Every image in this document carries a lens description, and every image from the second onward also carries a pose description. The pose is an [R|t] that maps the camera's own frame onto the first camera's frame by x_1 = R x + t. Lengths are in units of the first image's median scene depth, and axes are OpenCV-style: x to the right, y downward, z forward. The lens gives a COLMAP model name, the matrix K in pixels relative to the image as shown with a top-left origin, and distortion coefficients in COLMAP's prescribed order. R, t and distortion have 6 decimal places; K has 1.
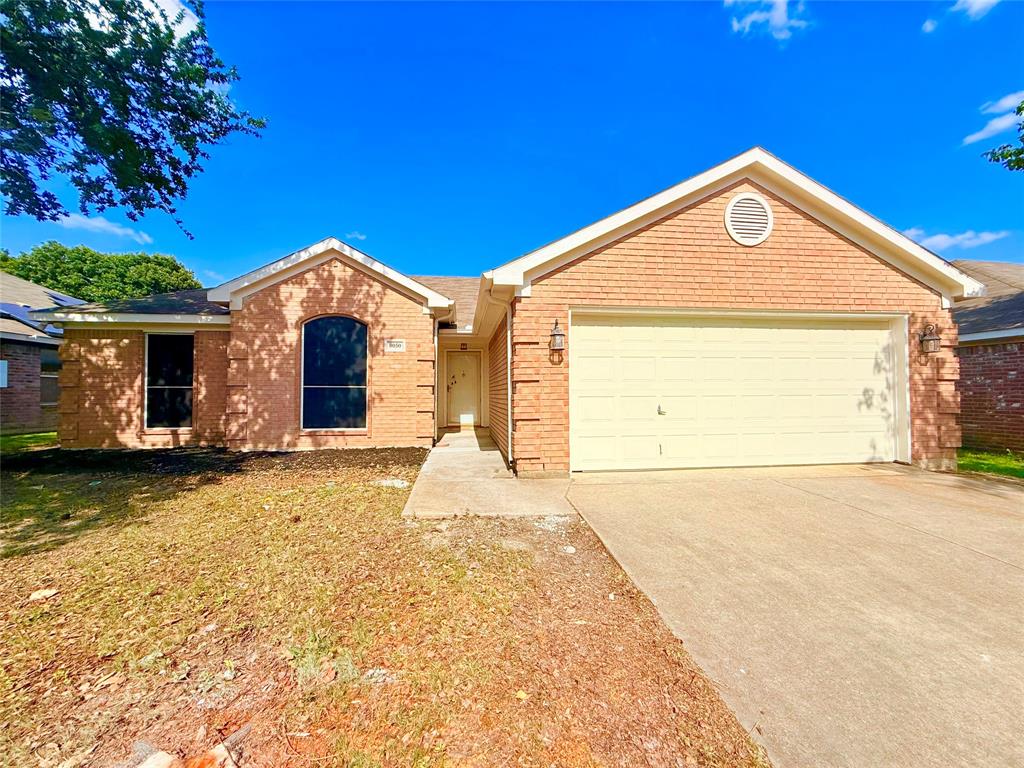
lens RADIAL K [[407.1, 0, 510.2], [0, 407.1, 383.3], [0, 0, 1]] dist [-0.000968, 0.000584]
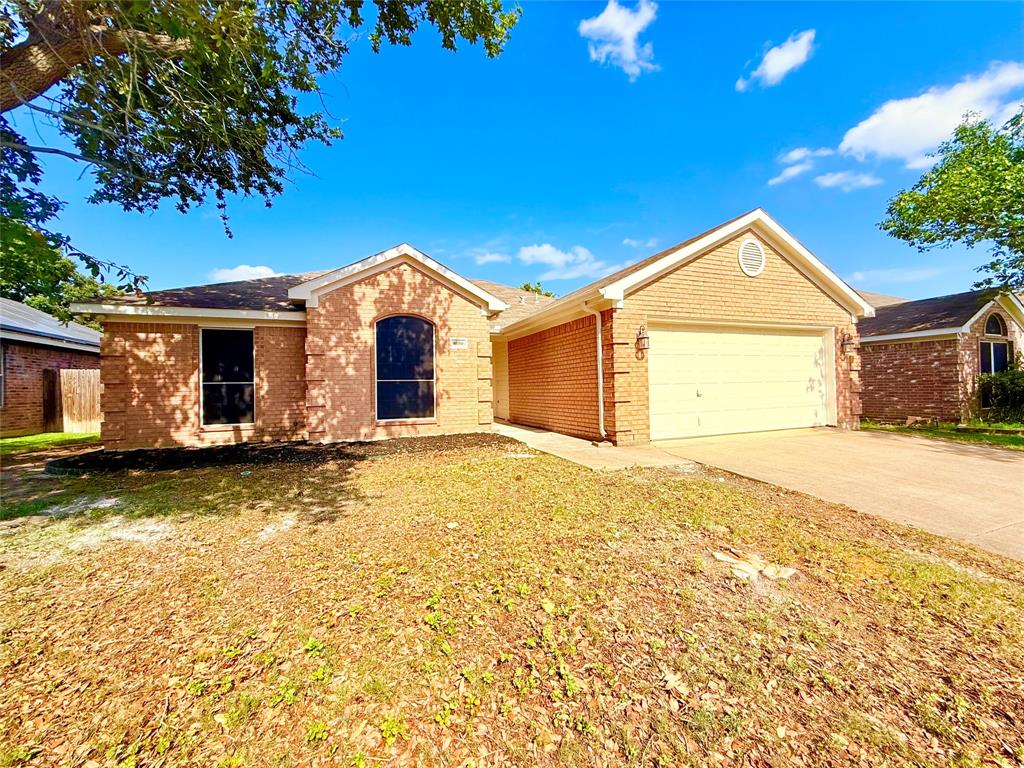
lens RADIAL K [[407.1, 0, 510.2], [0, 407.1, 383.3], [0, 0, 1]] dist [-0.000968, 0.000584]
pose [[0.969797, -0.013072, 0.243562, -0.442864], [0.011420, 0.999901, 0.008192, 0.010228], [-0.243645, -0.005164, 0.969851, -0.132039]]
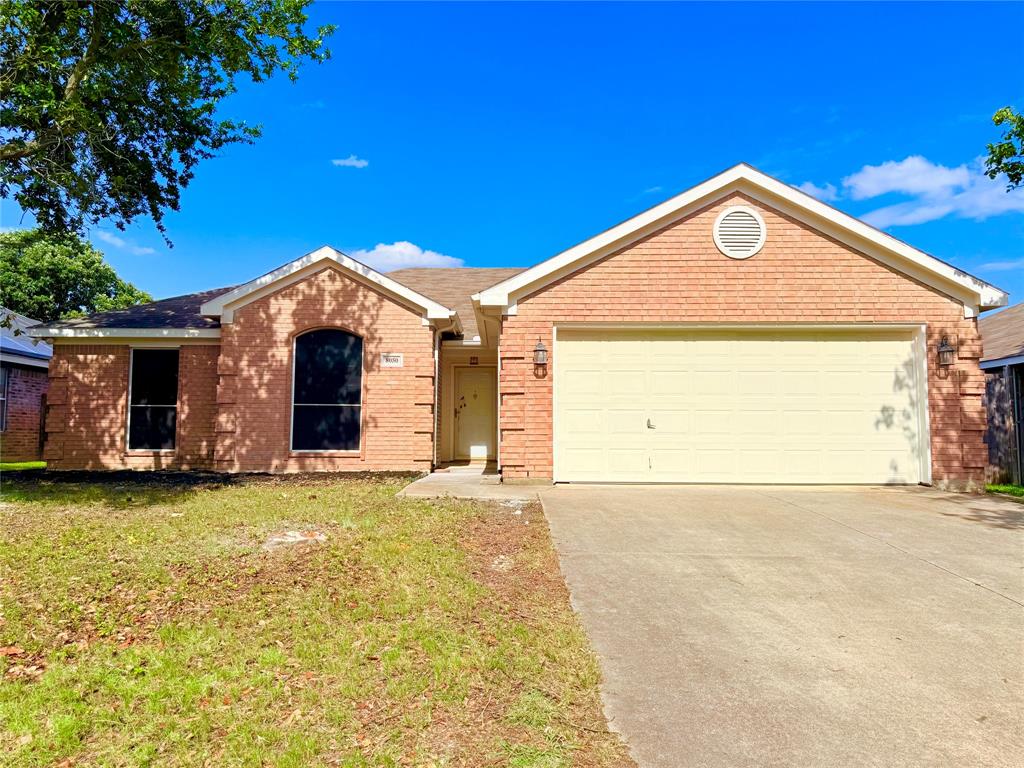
lens RADIAL K [[727.1, 0, 513.9], [0, 727.1, 389.8], [0, 0, 1]] dist [0.127125, -0.228238]
pose [[0.994284, -0.000564, -0.106764, 0.175382], [-0.004641, 0.998812, -0.048505, 0.054413], [0.106665, 0.048723, 0.993101, -0.631654]]
